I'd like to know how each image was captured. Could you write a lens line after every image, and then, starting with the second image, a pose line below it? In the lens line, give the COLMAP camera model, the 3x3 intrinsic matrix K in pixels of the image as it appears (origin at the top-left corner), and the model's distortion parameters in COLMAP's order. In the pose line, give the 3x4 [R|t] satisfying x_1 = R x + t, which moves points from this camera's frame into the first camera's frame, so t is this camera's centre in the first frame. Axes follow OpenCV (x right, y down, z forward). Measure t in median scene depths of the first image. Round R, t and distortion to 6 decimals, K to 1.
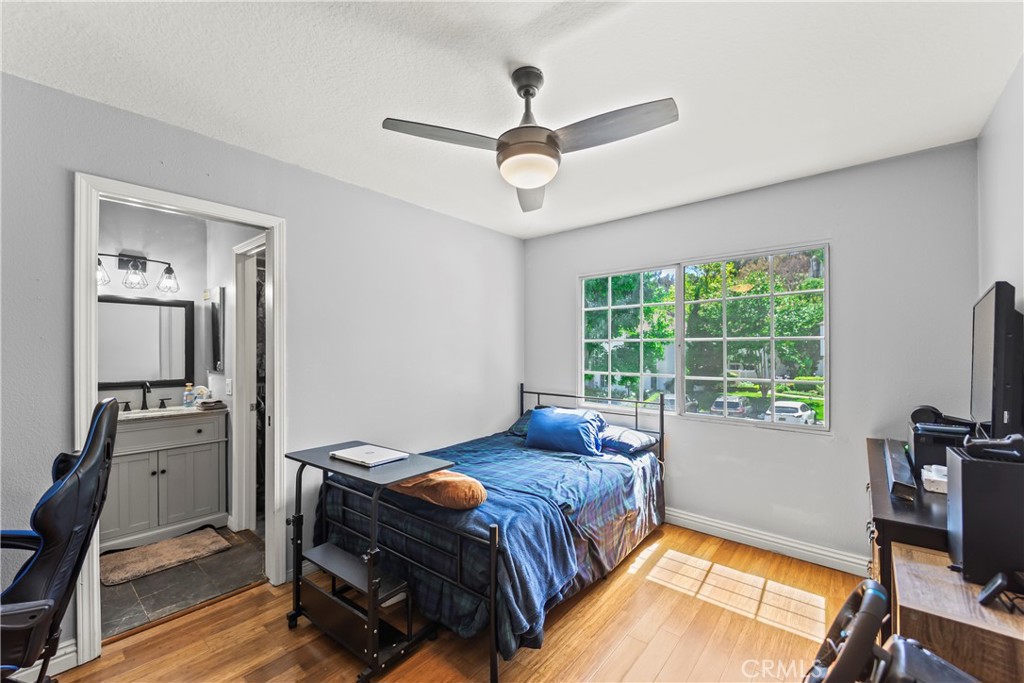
lens RADIAL K [[417.4, 0, 519.5], [0, 417.4, 348.0], [0, 0, 1]] dist [0.015703, -0.004858]
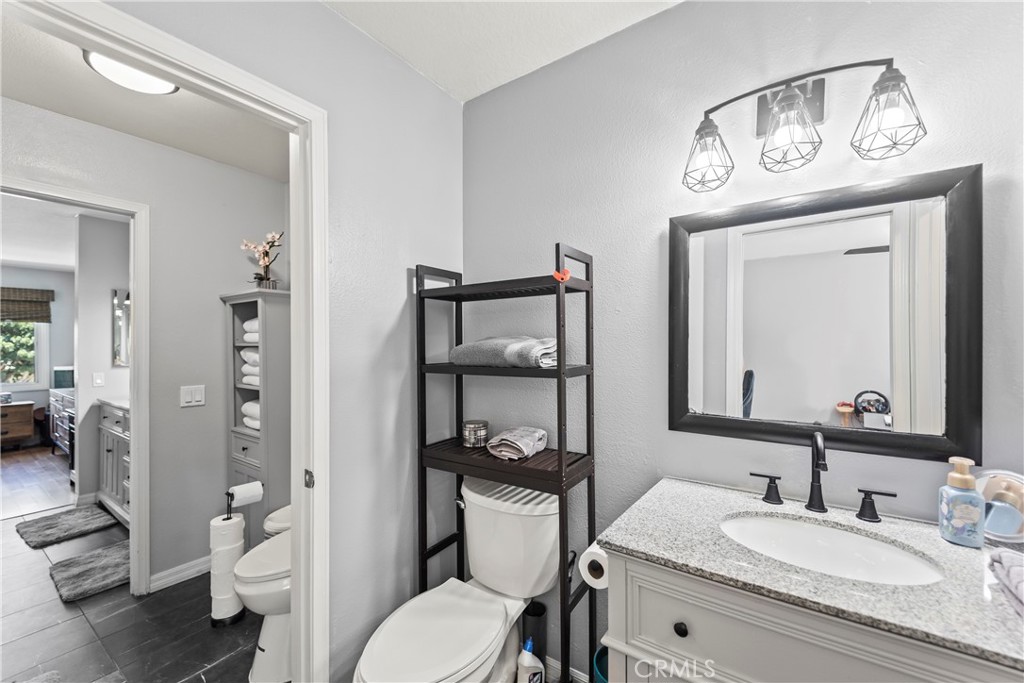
lens RADIAL K [[417.4, 0, 516.0], [0, 417.4, 346.6], [0, 0, 1]] dist [0.015703, -0.004858]
pose [[0.085588, 0.003053, -0.996326, -0.545688], [0.002090, 0.999993, 0.003244, 0.008905], [0.996328, -0.002360, 0.085581, 0.699343]]
